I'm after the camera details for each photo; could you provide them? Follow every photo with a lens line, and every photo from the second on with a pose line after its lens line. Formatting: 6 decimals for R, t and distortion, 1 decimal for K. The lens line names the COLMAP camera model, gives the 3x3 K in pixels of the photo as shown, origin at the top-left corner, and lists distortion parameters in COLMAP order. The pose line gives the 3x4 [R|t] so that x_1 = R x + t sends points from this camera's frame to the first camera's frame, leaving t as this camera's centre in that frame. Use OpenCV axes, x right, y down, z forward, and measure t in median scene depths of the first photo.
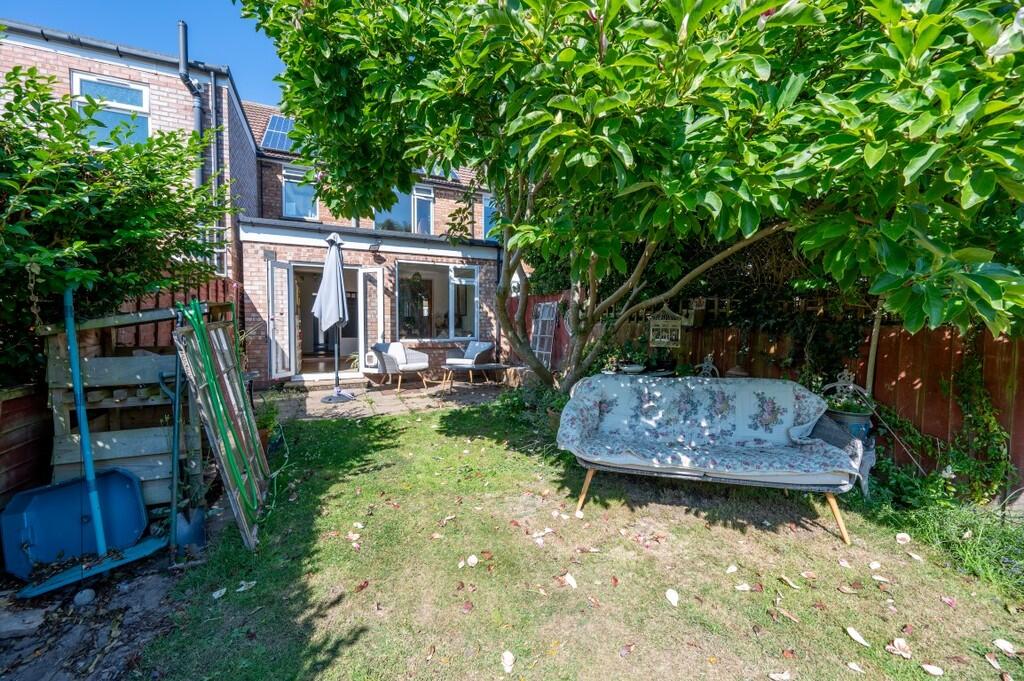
lens RADIAL K [[402.1, 0, 514.4], [0, 402.1, 338.0], [0, 0, 1]] dist [-0.002336, -0.000336]
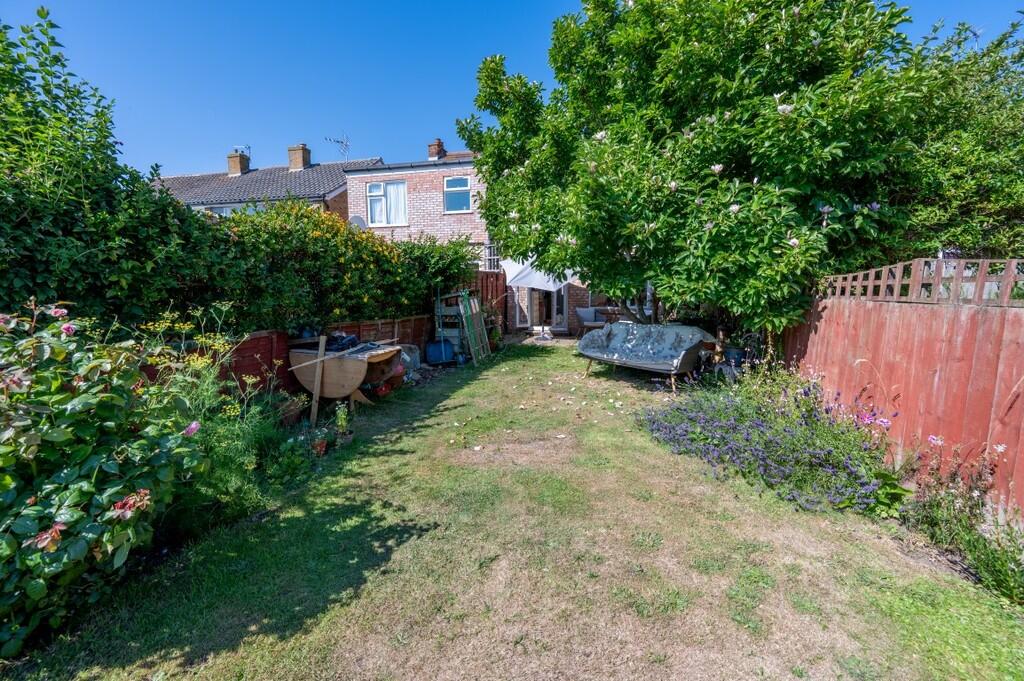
lens RADIAL K [[402.1, 0, 514.4], [0, 402.1, 338.0], [0, 0, 1]] dist [-0.002336, -0.000336]
pose [[0.783402, 0.063815, -0.618230, 1.514907], [-0.021616, 0.996911, 0.075511, 0.039797], [0.621139, -0.045792, 0.782361, -1.280478]]
